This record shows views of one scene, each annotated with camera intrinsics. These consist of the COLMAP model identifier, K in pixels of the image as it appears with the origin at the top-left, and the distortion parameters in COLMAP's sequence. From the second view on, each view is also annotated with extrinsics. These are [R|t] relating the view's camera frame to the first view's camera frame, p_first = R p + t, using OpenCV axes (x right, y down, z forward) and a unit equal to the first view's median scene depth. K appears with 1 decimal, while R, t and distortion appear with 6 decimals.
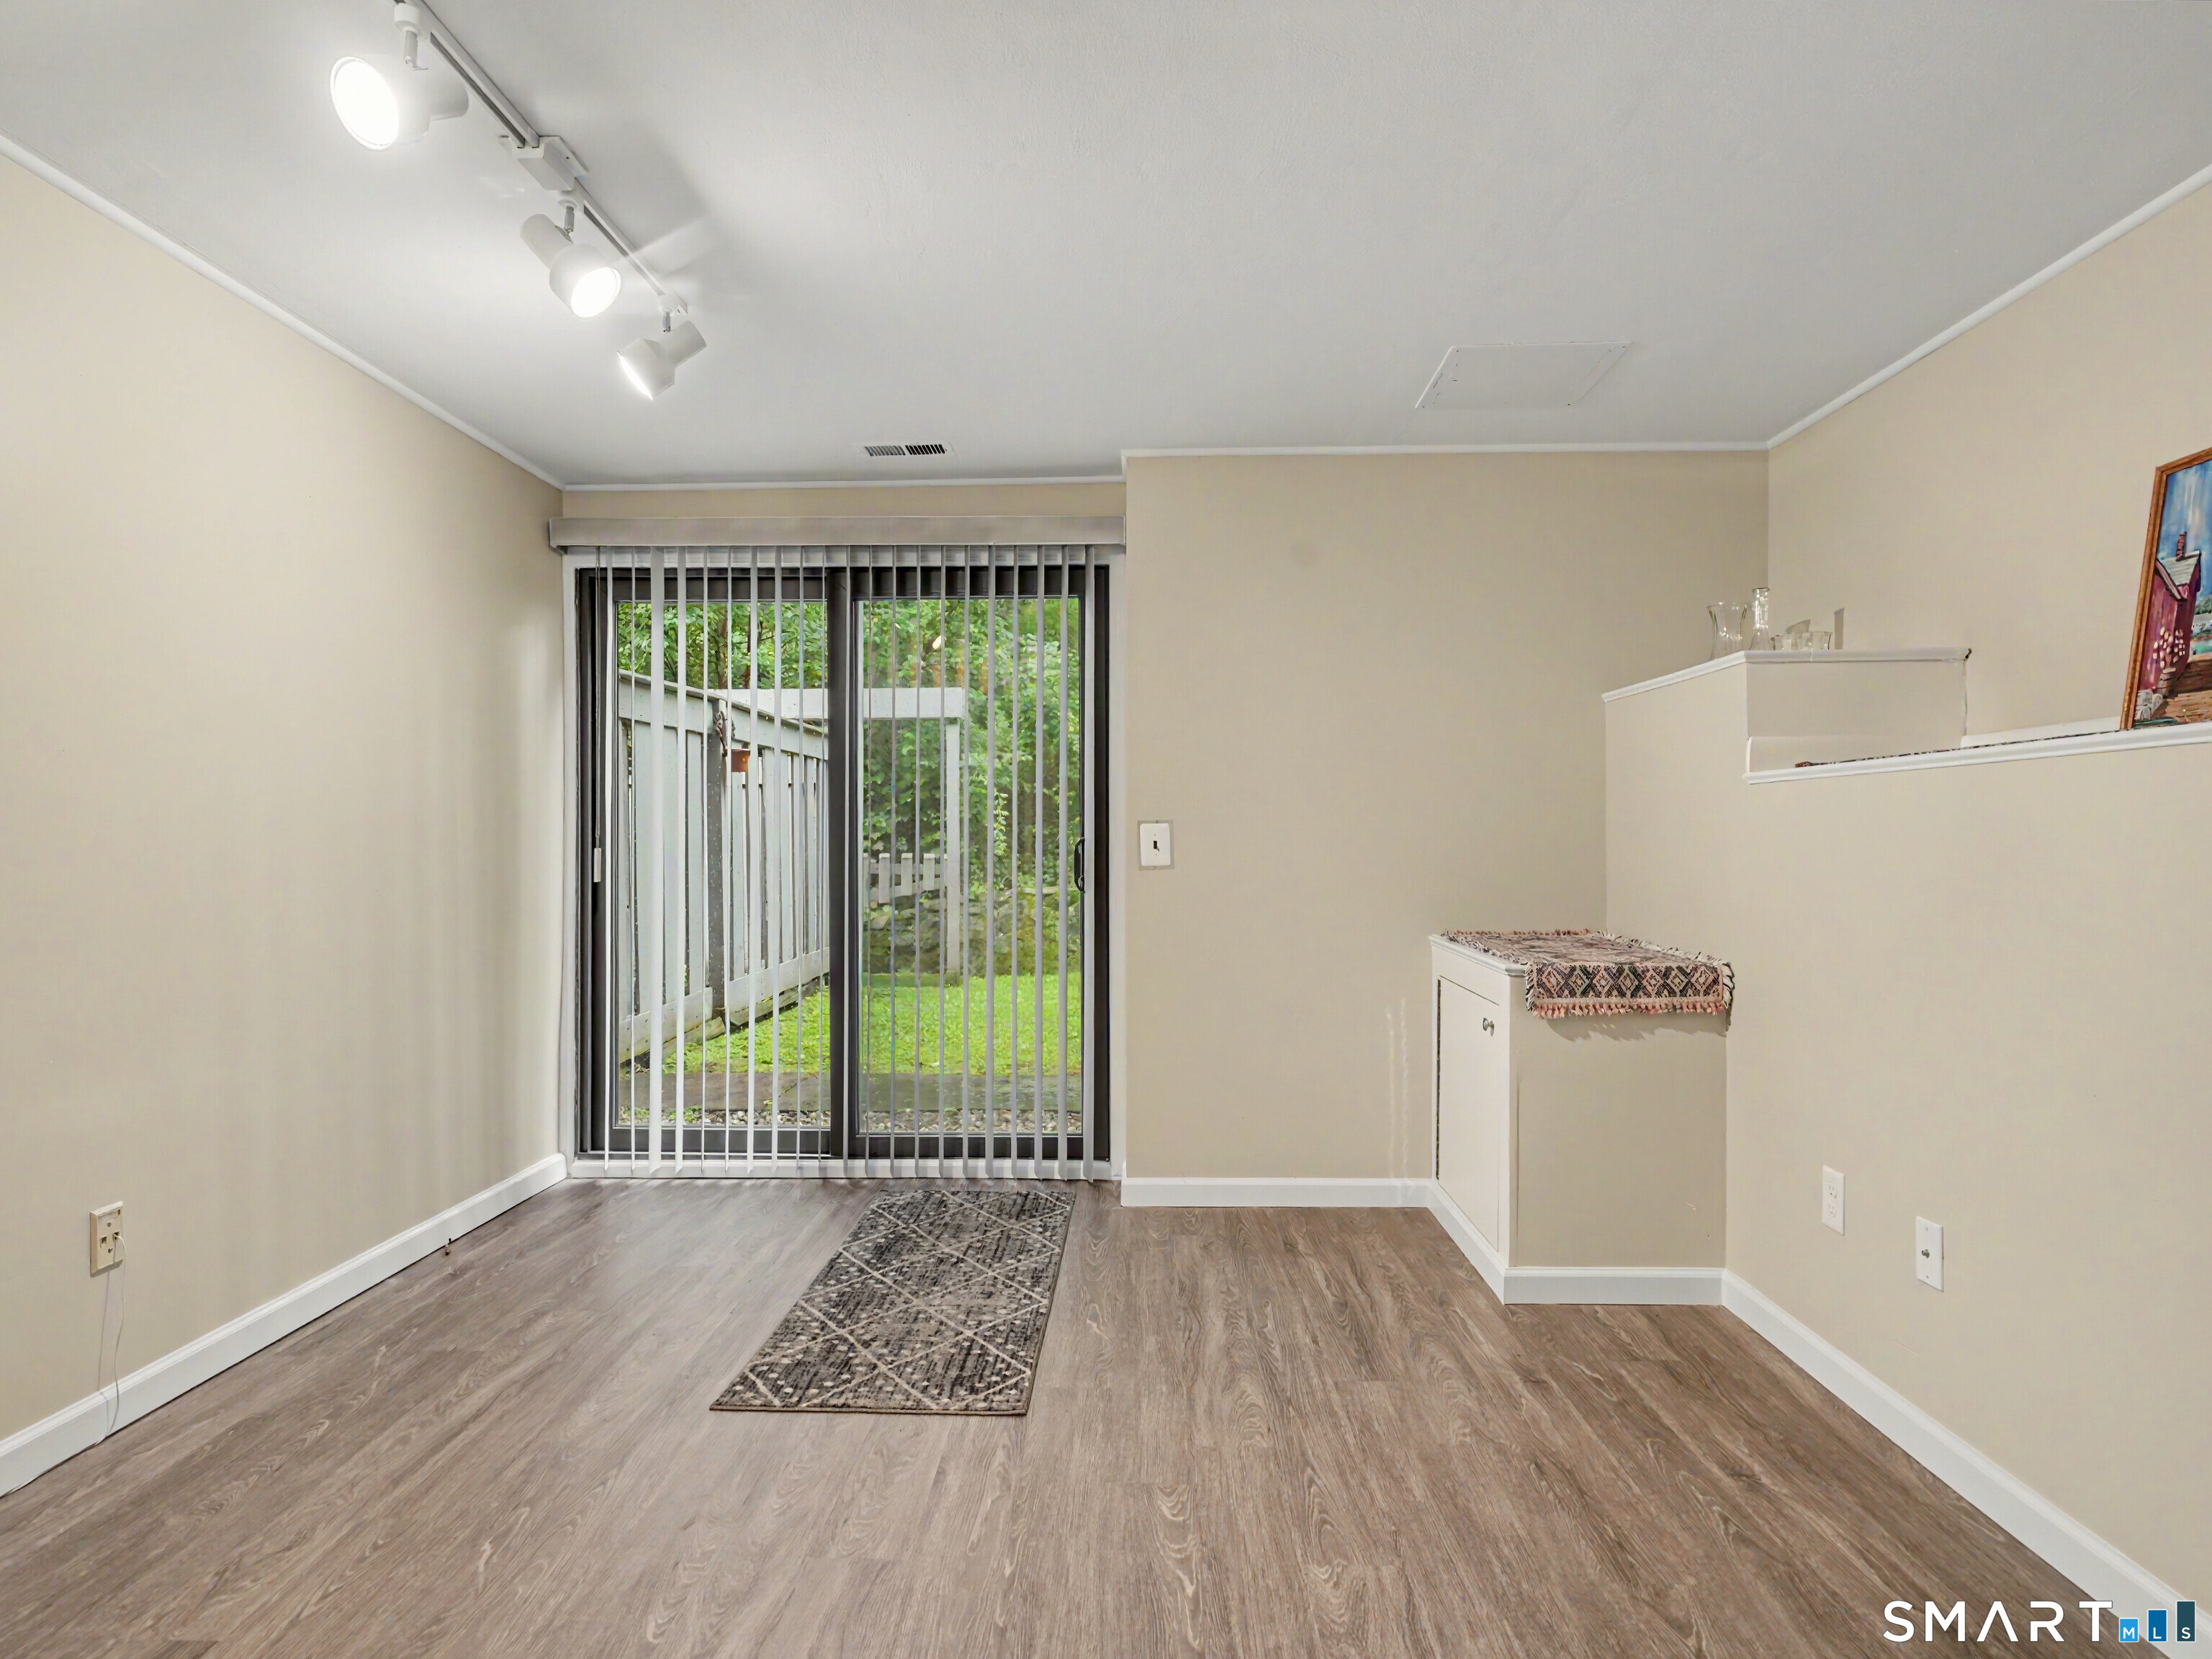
lens RADIAL K [[1235.4, 0, 1096.9], [0, 1235.4, 836.9], [0, 0, 1]] dist [0.000021, 0.002035]
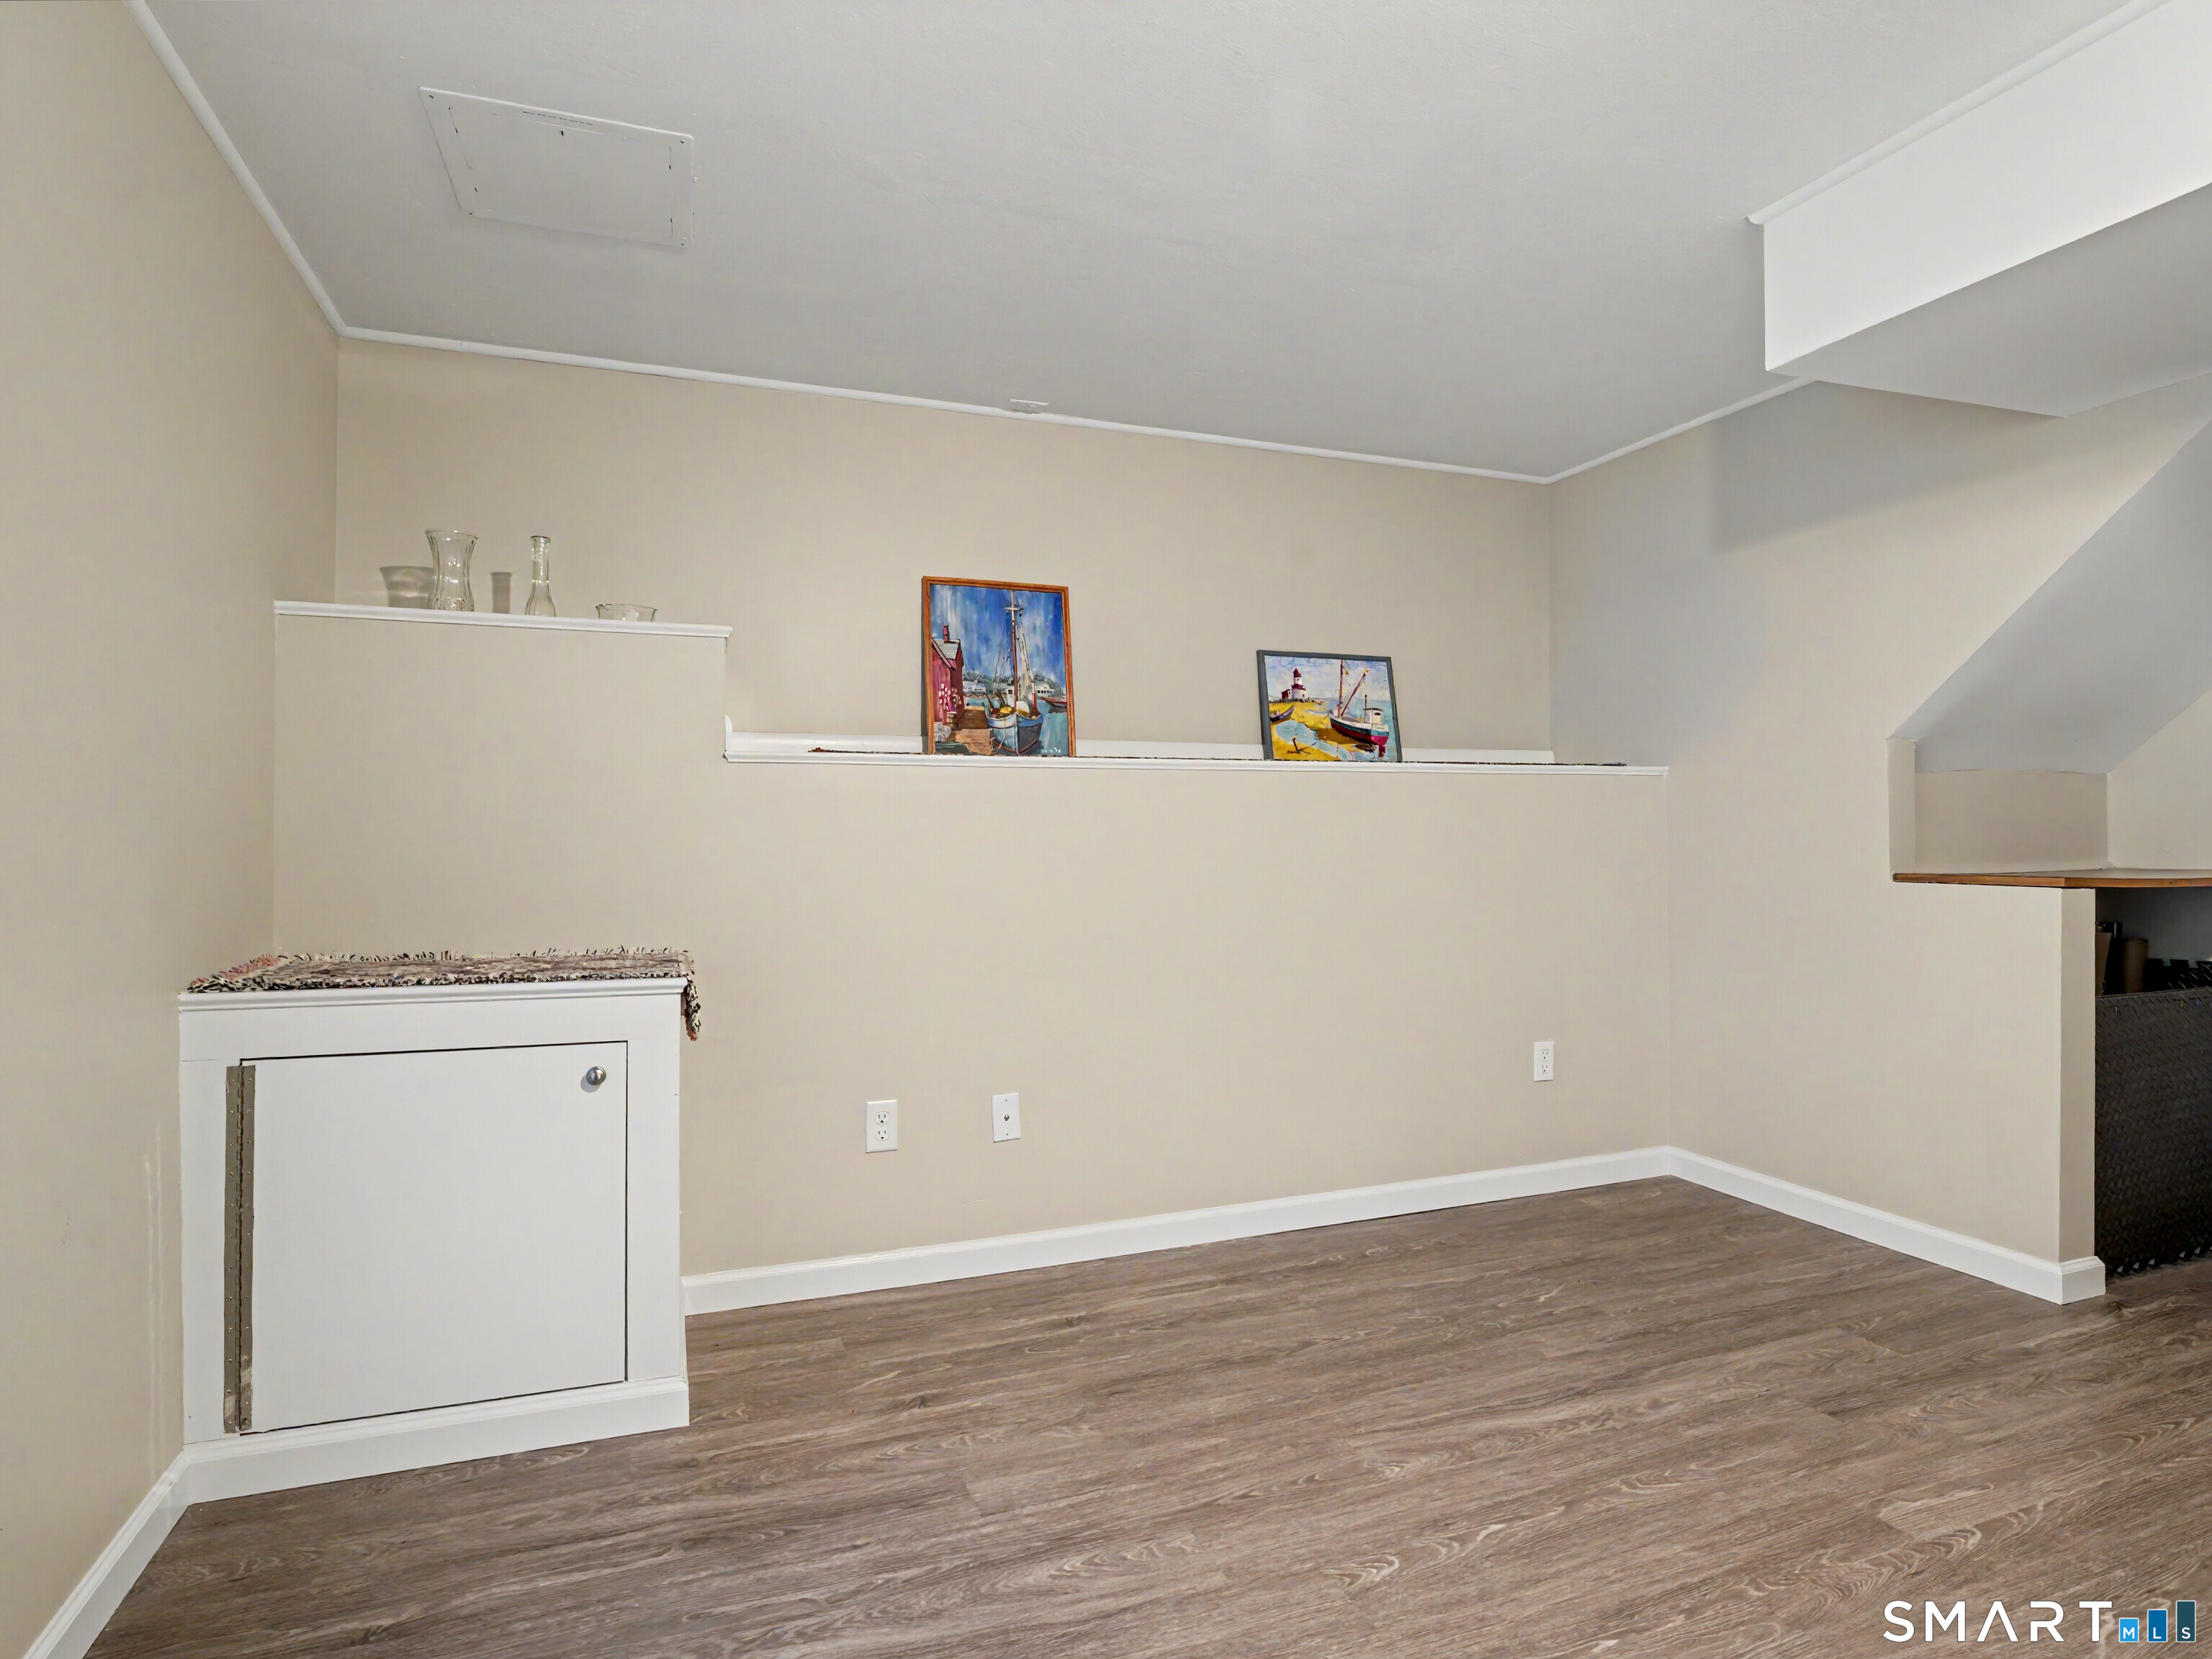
lens RADIAL K [[1206.9, 0, 1105.8], [0, 1206.9, 830.3], [0, 0, 1]] dist [-0.005776, -0.001709]
pose [[-0.386356, 0.005784, 0.922332, -0.602078], [0.002928, 0.999983, -0.005044, 0.021908], [-0.922345, 0.000752, -0.386366, 1.386698]]
